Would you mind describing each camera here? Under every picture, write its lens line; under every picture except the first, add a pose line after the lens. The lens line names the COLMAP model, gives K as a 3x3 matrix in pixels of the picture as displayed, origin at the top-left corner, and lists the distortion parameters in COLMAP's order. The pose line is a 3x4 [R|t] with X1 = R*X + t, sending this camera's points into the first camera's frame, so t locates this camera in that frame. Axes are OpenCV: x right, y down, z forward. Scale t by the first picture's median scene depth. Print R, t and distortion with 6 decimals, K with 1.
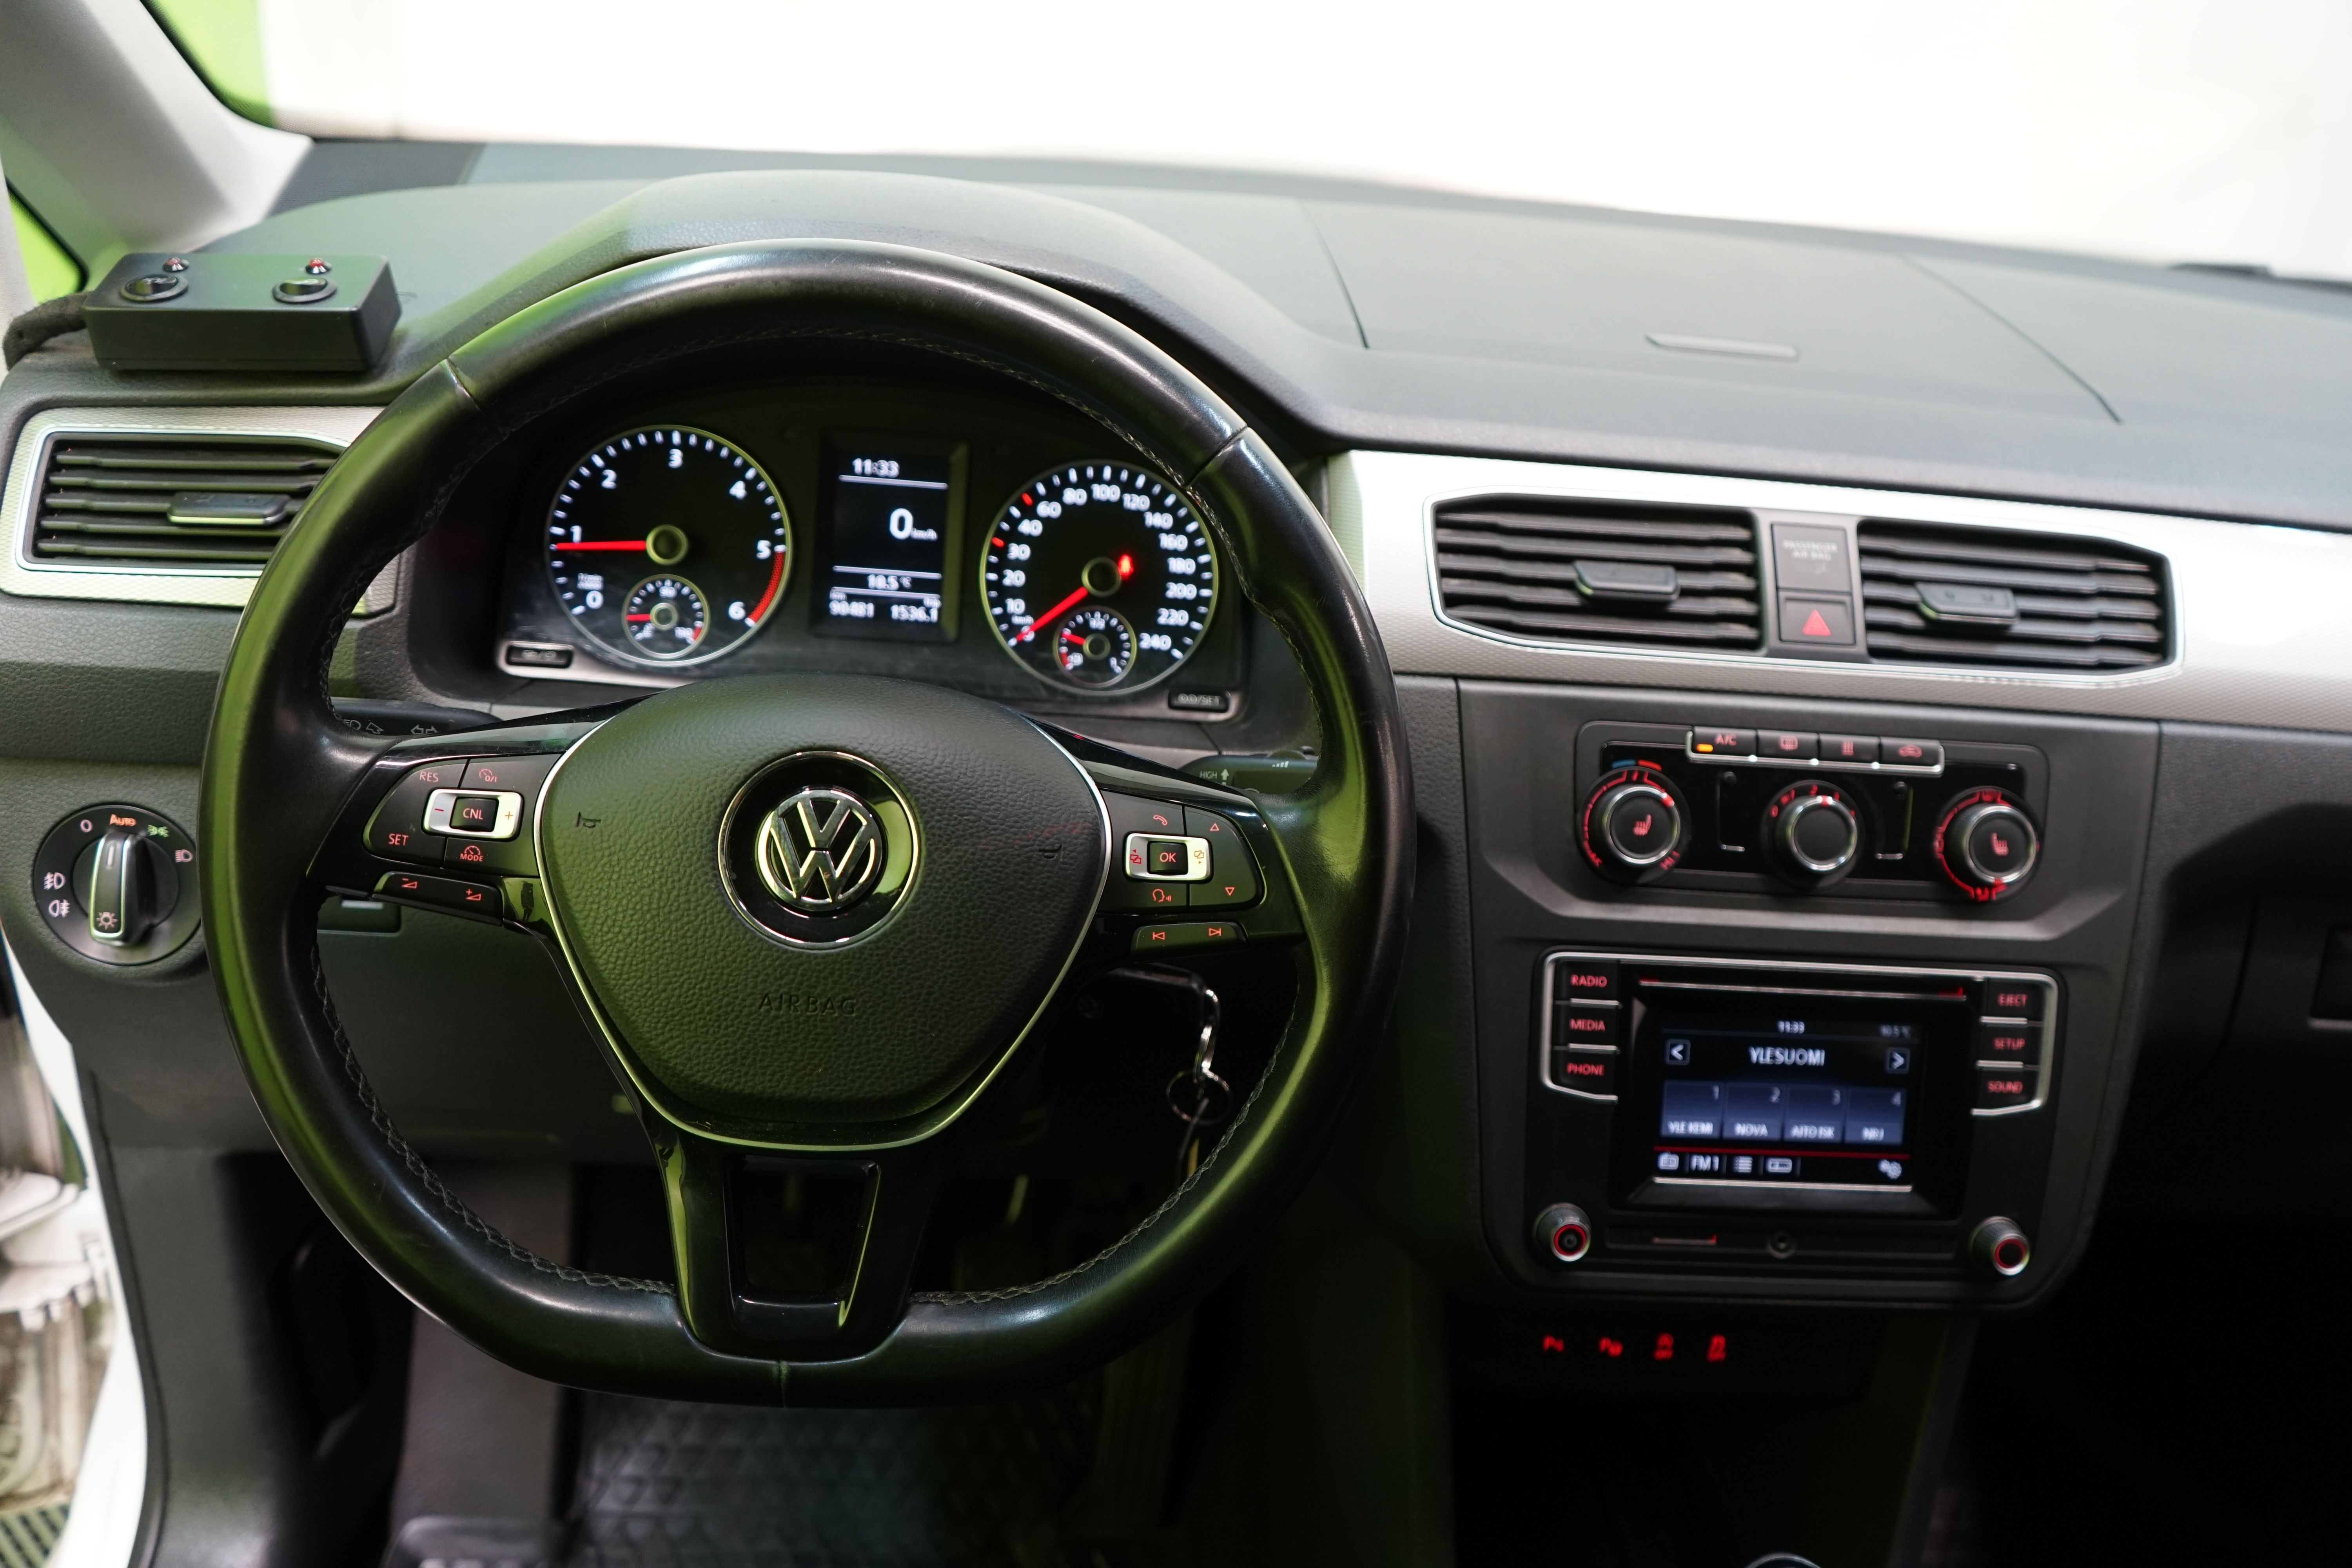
lens RADIAL K [[1902.2, 0, 1167.3], [0, 1902.2, 787.0], [0, 0, 1]] dist [0.001089, -0.010909]
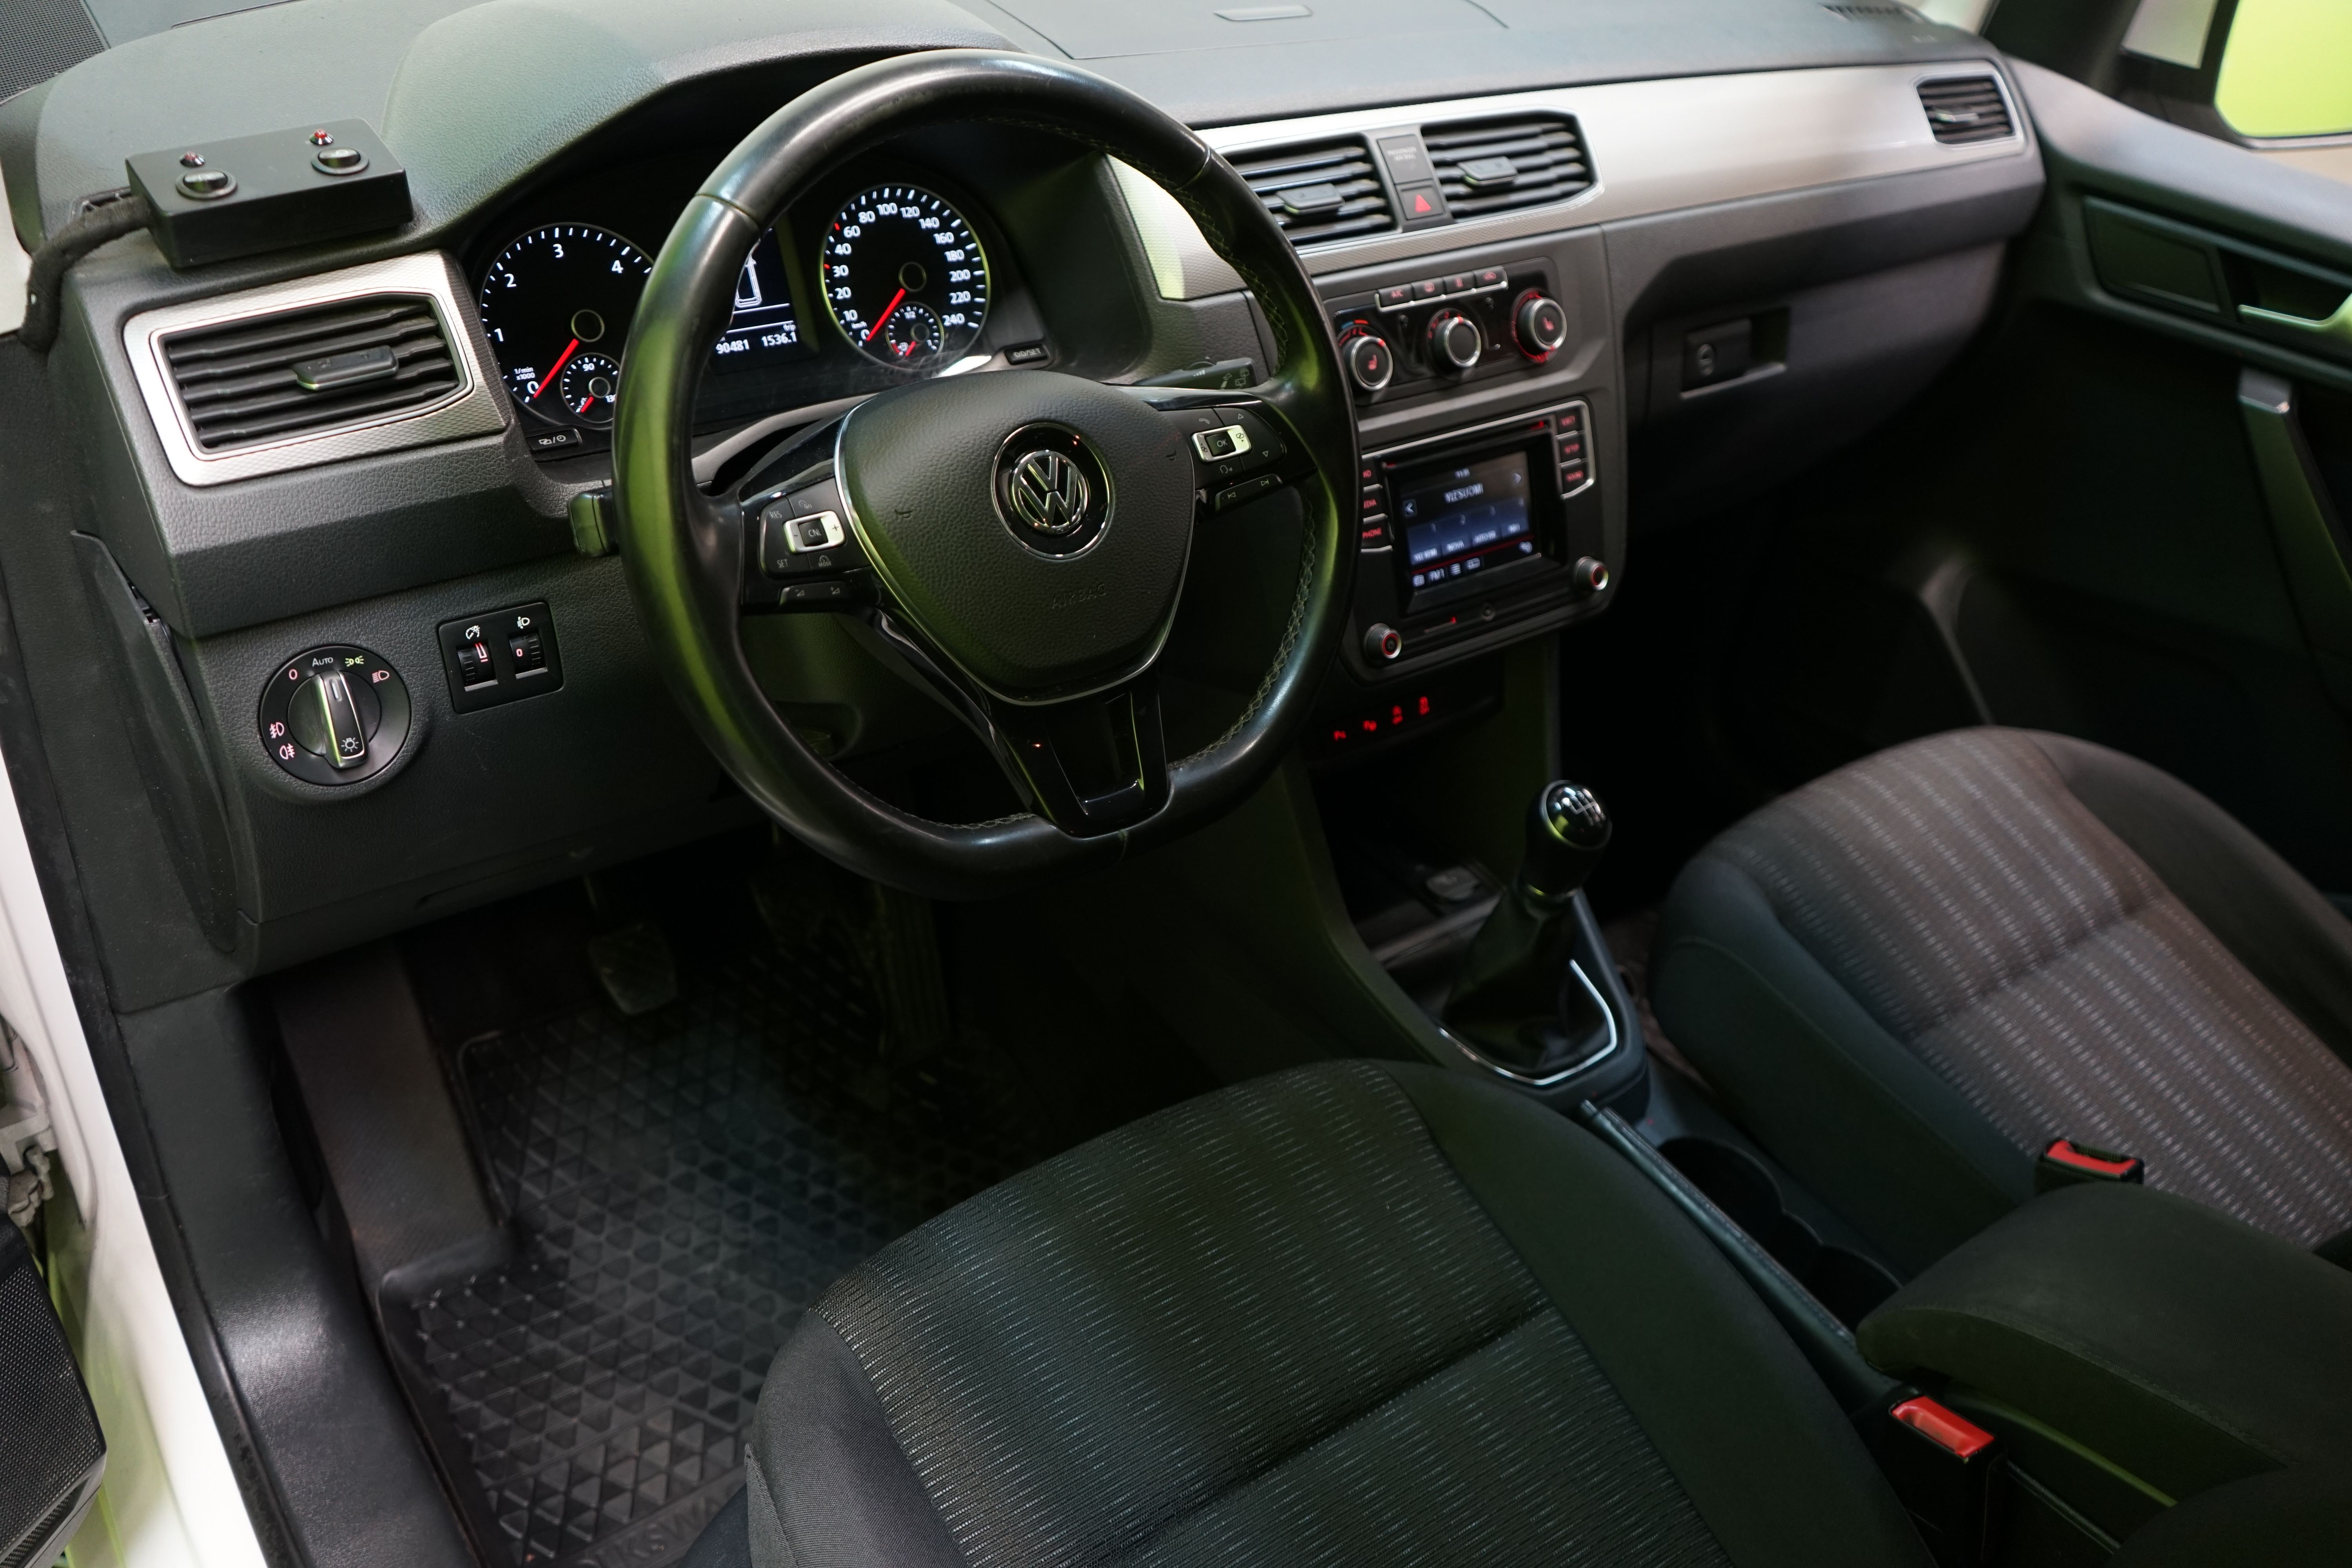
lens RADIAL K [[1902.2, 0, 1173.5], [0, 1902.2, 775.9], [0, 0, 1]] dist [0.001089, -0.010909]
pose [[0.843090, -0.322803, 0.430114, -0.599955], [0.238908, 0.941371, 0.238208, -0.064397], [-0.481791, -0.098073, 0.870781, -0.242584]]
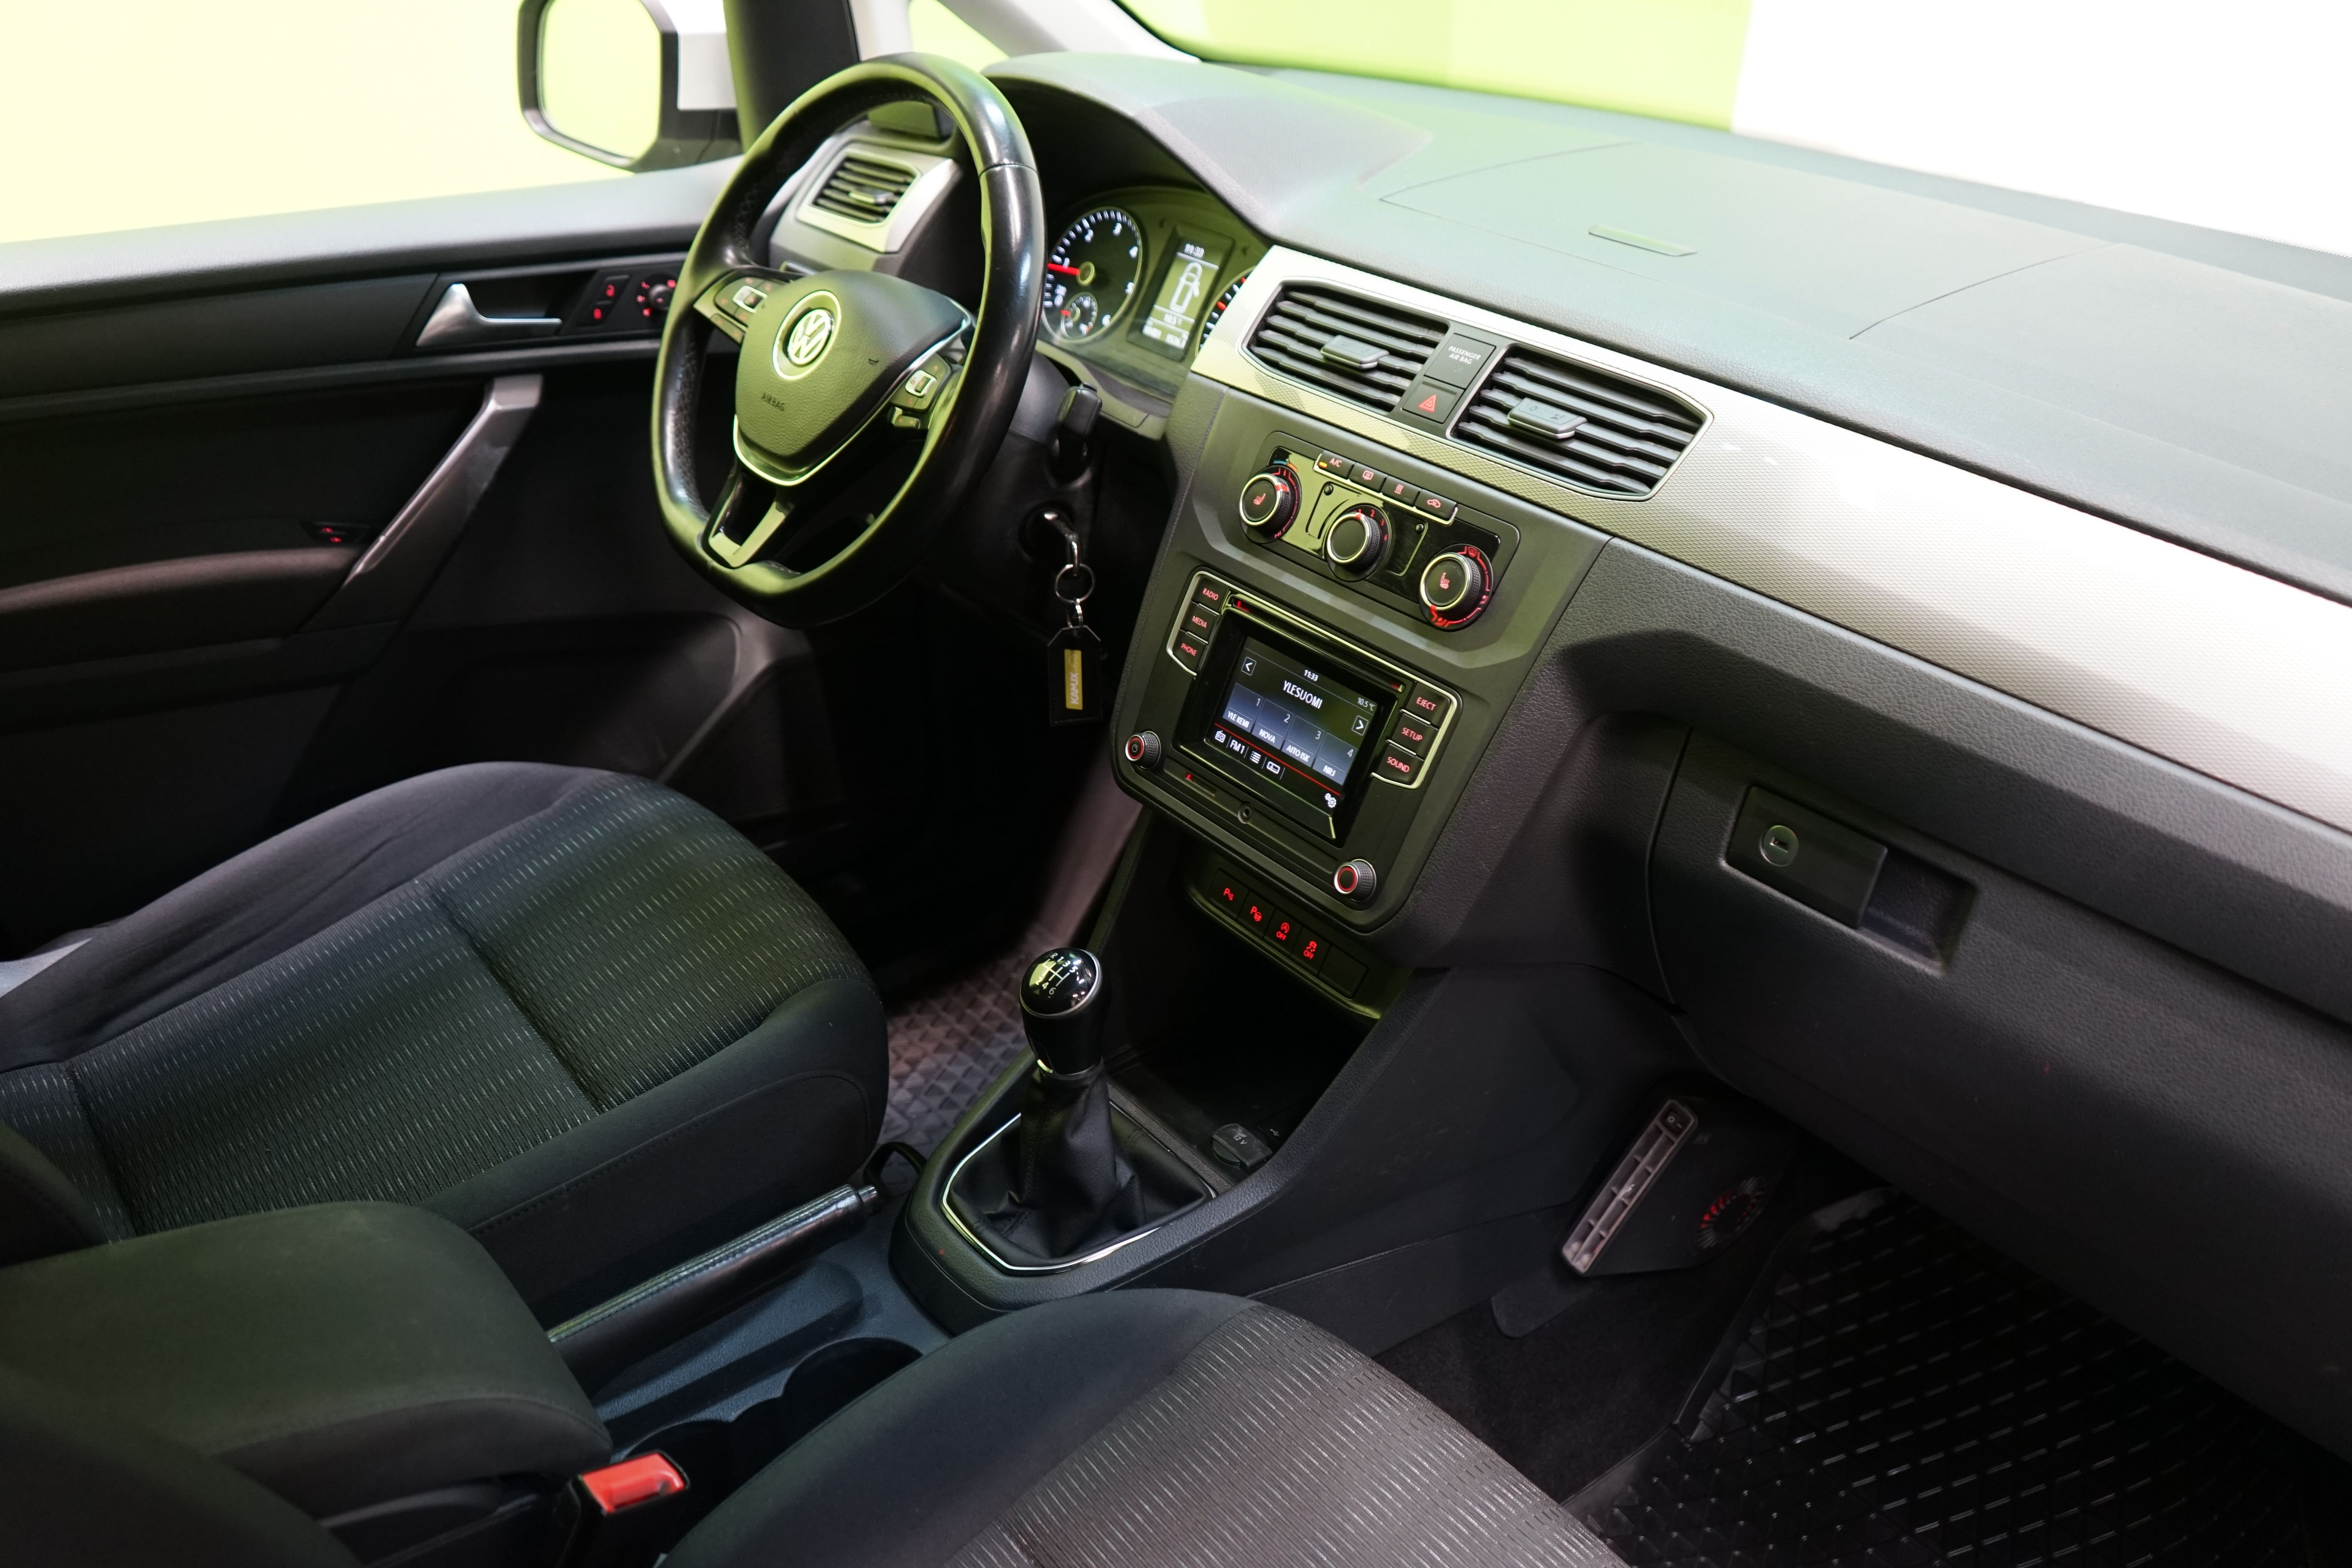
lens RADIAL K [[1902.2, 0, 1170.5], [0, 1902.2, 777.0], [0, 0, 1]] dist [0.001089, -0.010909]
pose [[0.573890, 0.323025, -0.752532, 1.328686], [-0.364240, 0.923706, 0.118727, 0.066529], [0.733471, 0.205966, 0.647765, 0.038916]]
